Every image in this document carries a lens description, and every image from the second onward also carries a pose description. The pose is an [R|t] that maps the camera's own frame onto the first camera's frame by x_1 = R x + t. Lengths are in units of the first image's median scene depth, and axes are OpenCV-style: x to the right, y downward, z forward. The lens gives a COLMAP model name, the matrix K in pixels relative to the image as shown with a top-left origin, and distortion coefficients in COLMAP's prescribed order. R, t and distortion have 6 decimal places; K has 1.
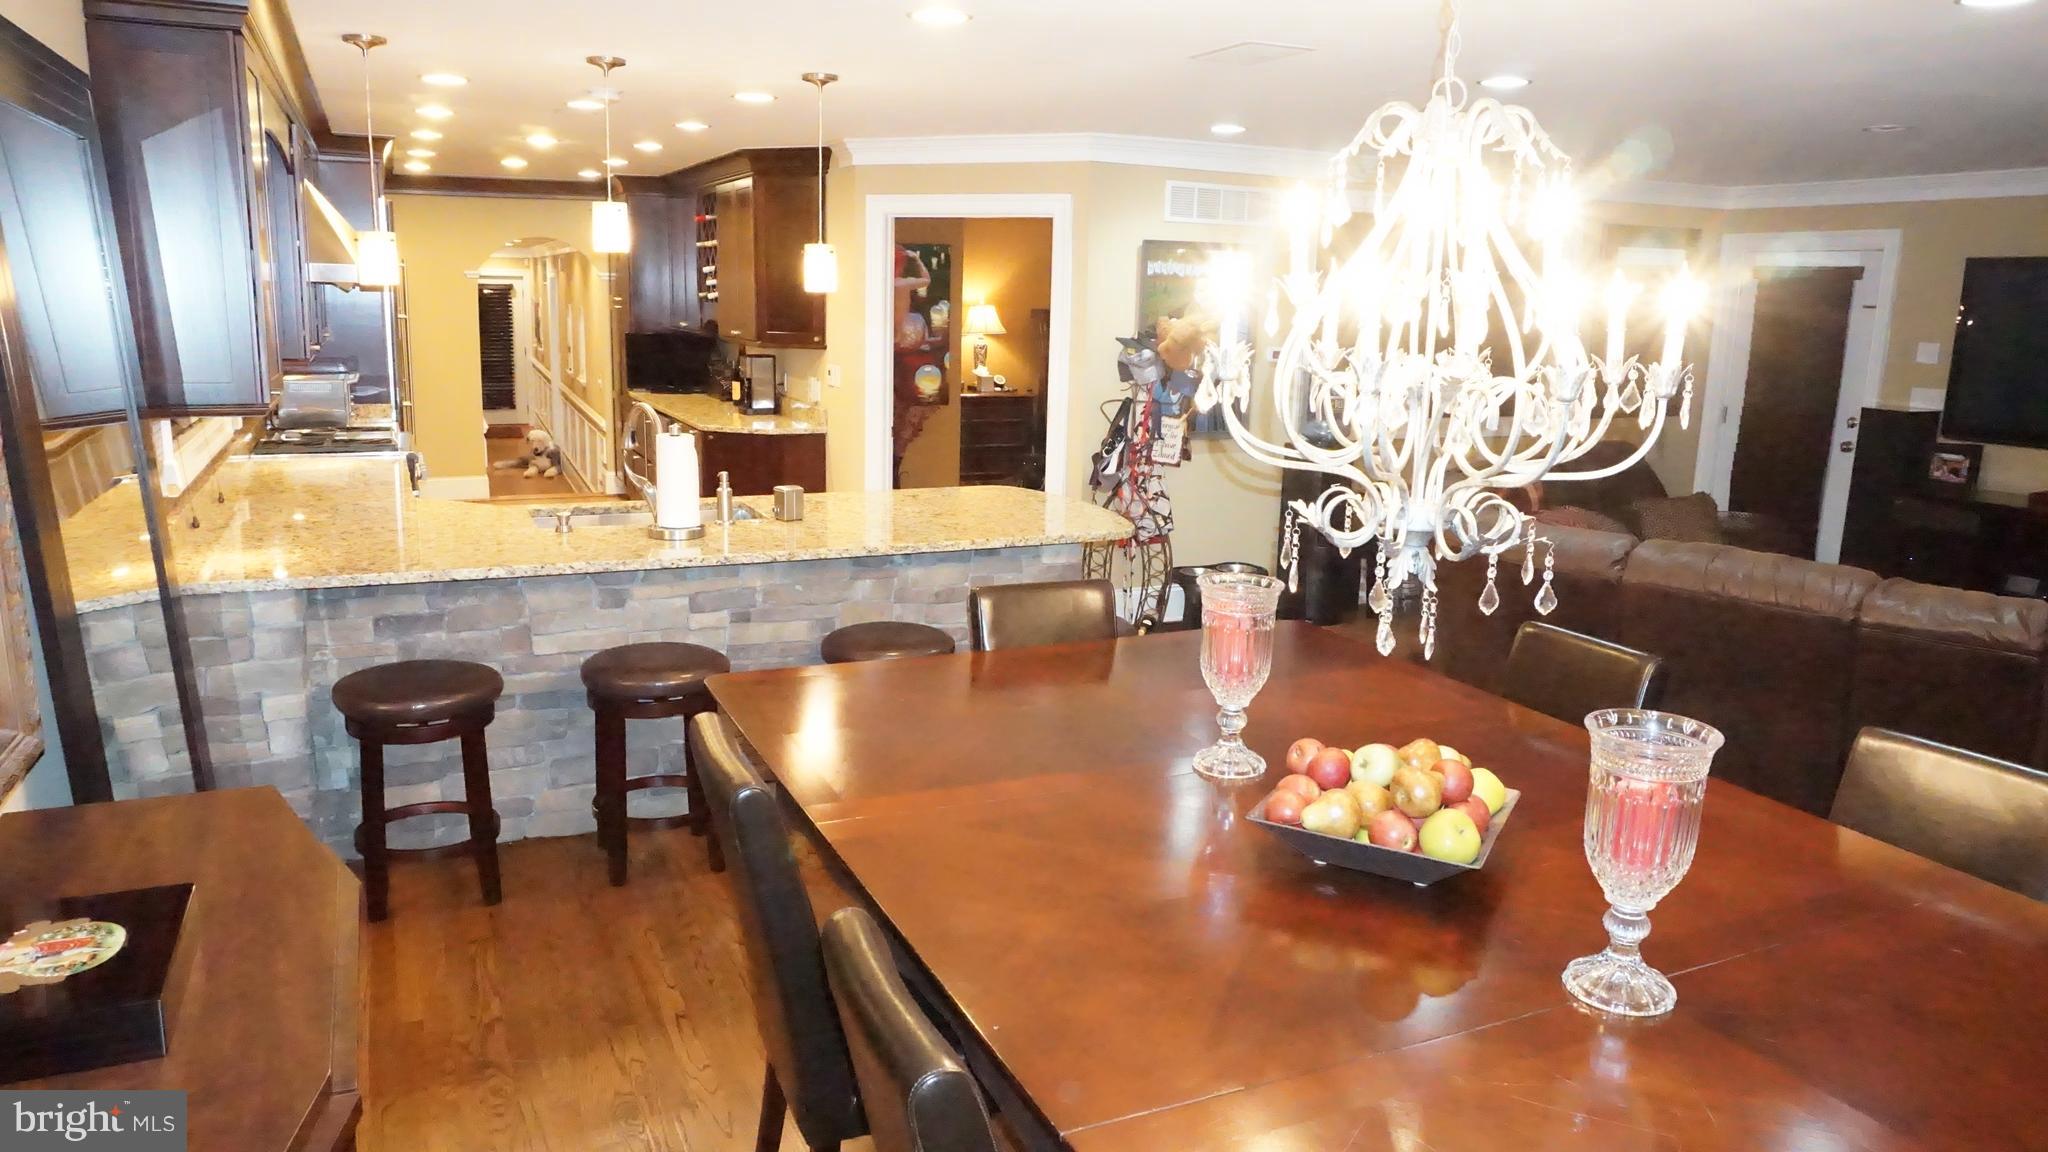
lens RADIAL K [[1366.7, 0, 1027.4], [0, 1366.7, 581.2], [0, 0, 1]] dist [-0.046620, 0.034763]
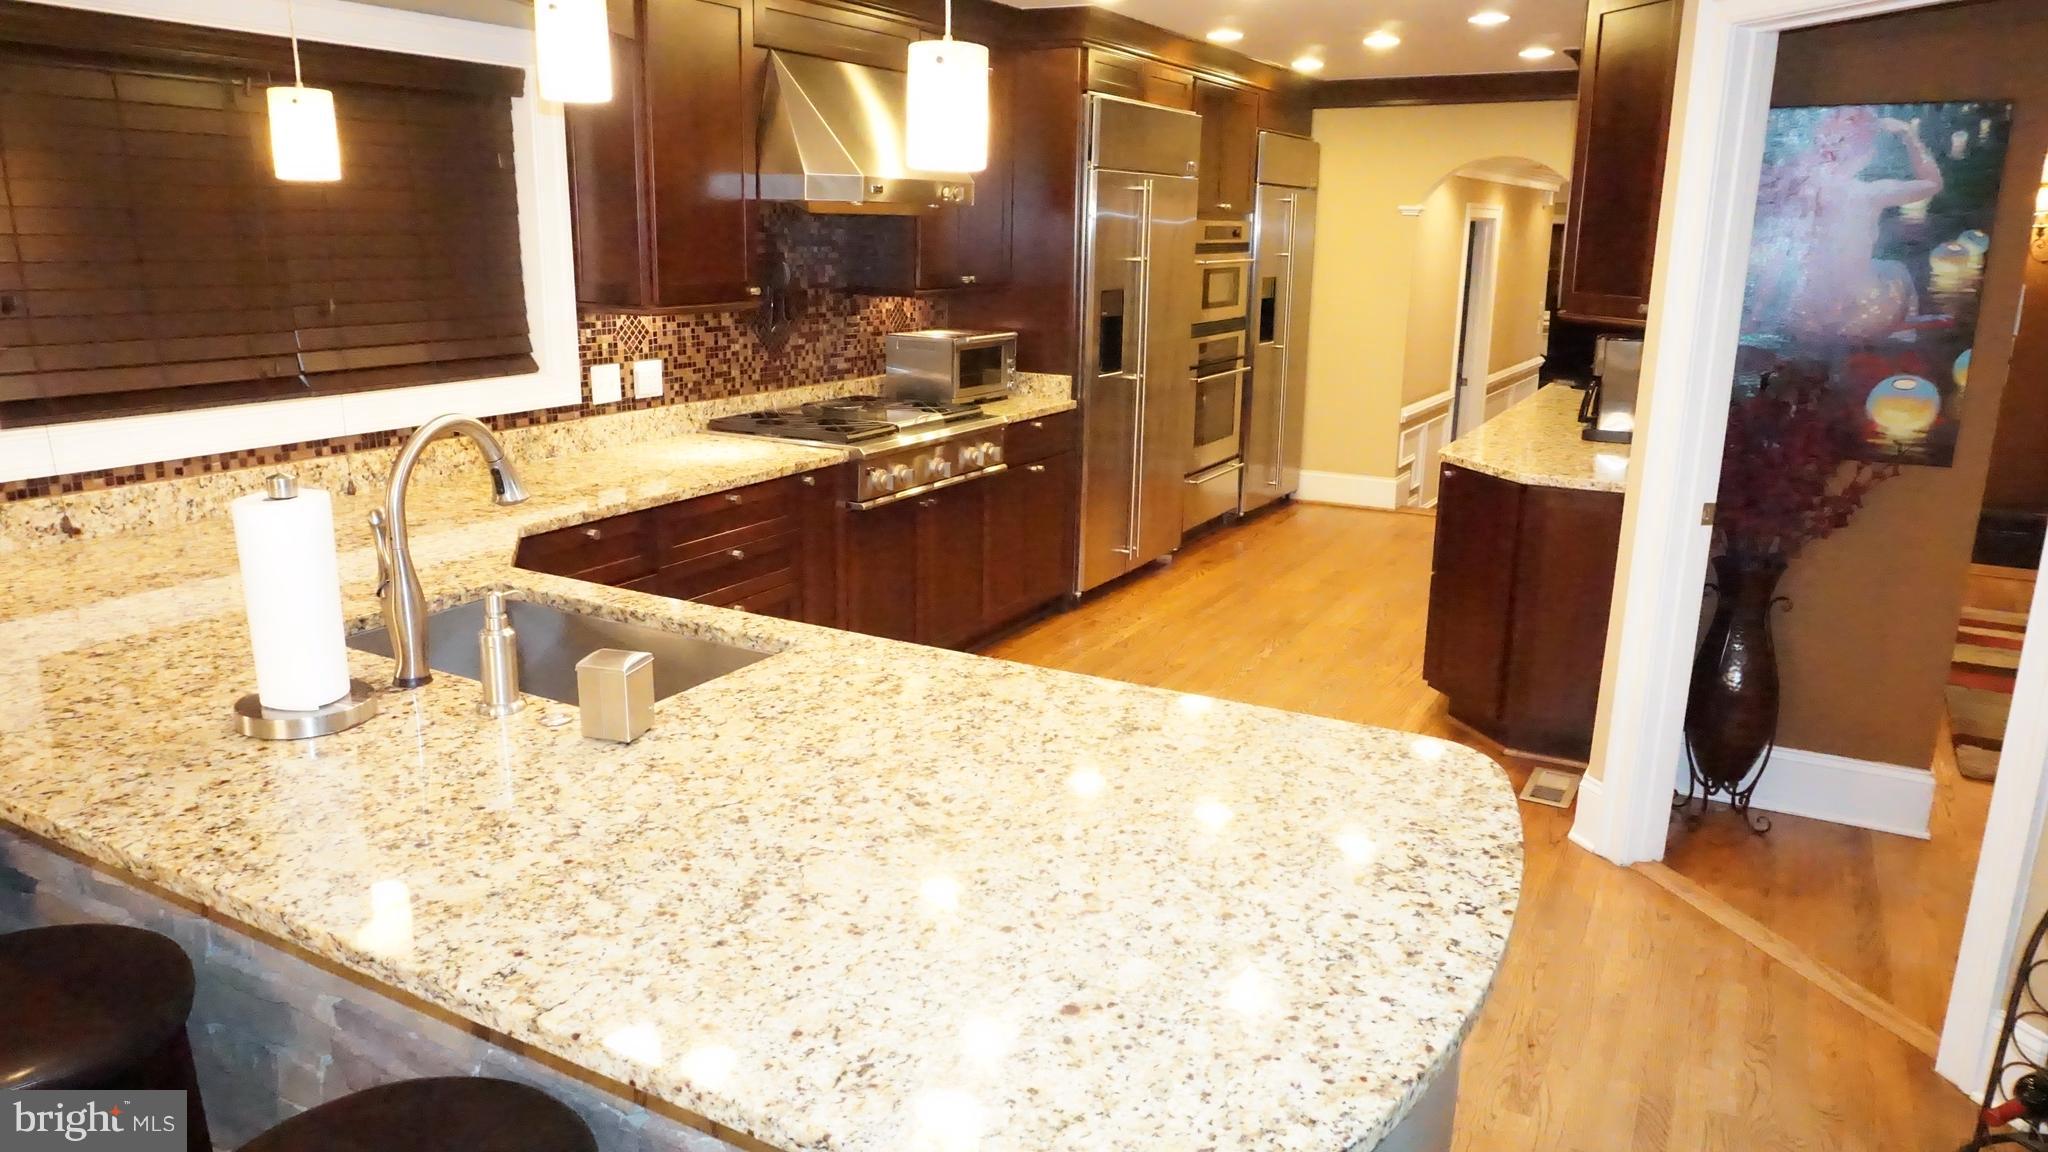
lens RADIAL K [[1366.7, 0, 1031.7], [0, 1366.7, 571.1], [0, 0, 1]] dist [-0.046620, 0.034763]
pose [[0.592553, 0.183535, -0.784344, 0.143806], [-0.170451, 0.980218, 0.100597, -0.107189], [0.787291, 0.074083, 0.612115, 0.598324]]
